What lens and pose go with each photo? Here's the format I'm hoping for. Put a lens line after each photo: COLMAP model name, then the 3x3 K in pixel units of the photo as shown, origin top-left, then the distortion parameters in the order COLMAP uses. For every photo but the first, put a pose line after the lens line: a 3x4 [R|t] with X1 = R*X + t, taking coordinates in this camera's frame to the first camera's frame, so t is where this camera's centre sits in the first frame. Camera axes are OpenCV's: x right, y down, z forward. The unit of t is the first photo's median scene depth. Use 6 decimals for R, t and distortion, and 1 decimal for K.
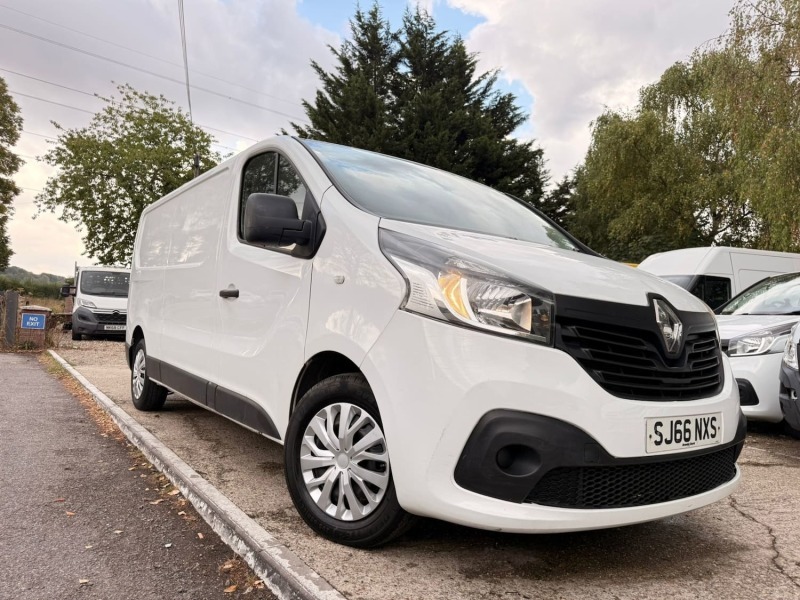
lens RADIAL K [[540.2, 0, 400.0], [0, 540.2, 300.0], [0, 0, 1]] dist [0.002022, -0.003531]
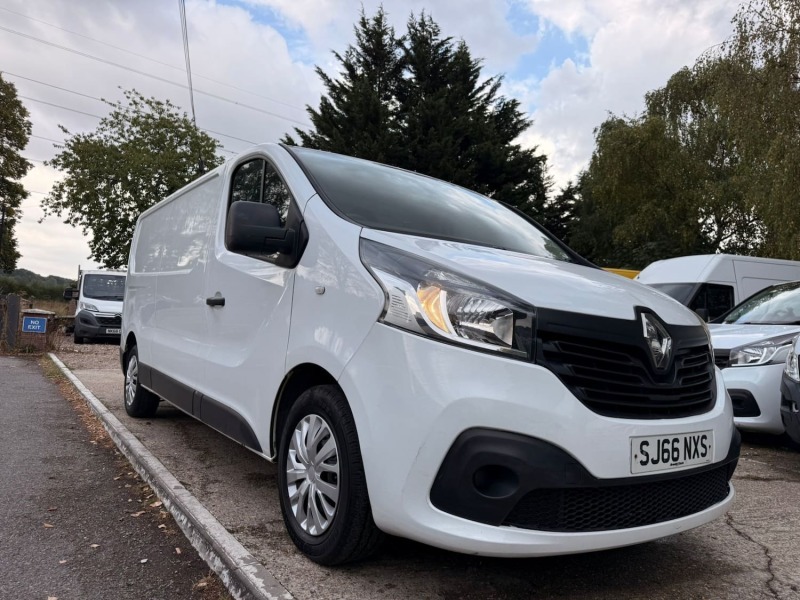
lens RADIAL K [[539.8, 0, 397.8], [0, 539.8, 299.3], [0, 0, 1]] dist [0.004332, -0.004894]
pose [[0.999924, 0.005995, -0.010819, 0.016032], [-0.006104, 0.999930, -0.010107, -0.004937], [0.010757, 0.010173, 0.999890, 0.010083]]
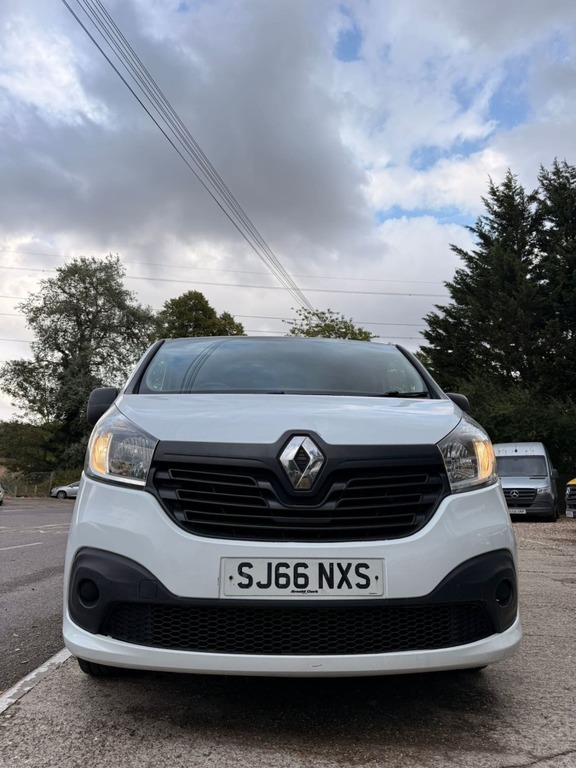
lens RADIAL K [[518.6, 0, 288.0], [0, 518.6, 384.0], [0, 0, 1]] dist [0.002022, -0.003531]
pose [[0.849346, -0.163414, -0.501903, 0.357422], [0.071650, 0.977762, -0.197099, 0.034418], [0.522950, 0.131444, 0.842167, 0.074621]]
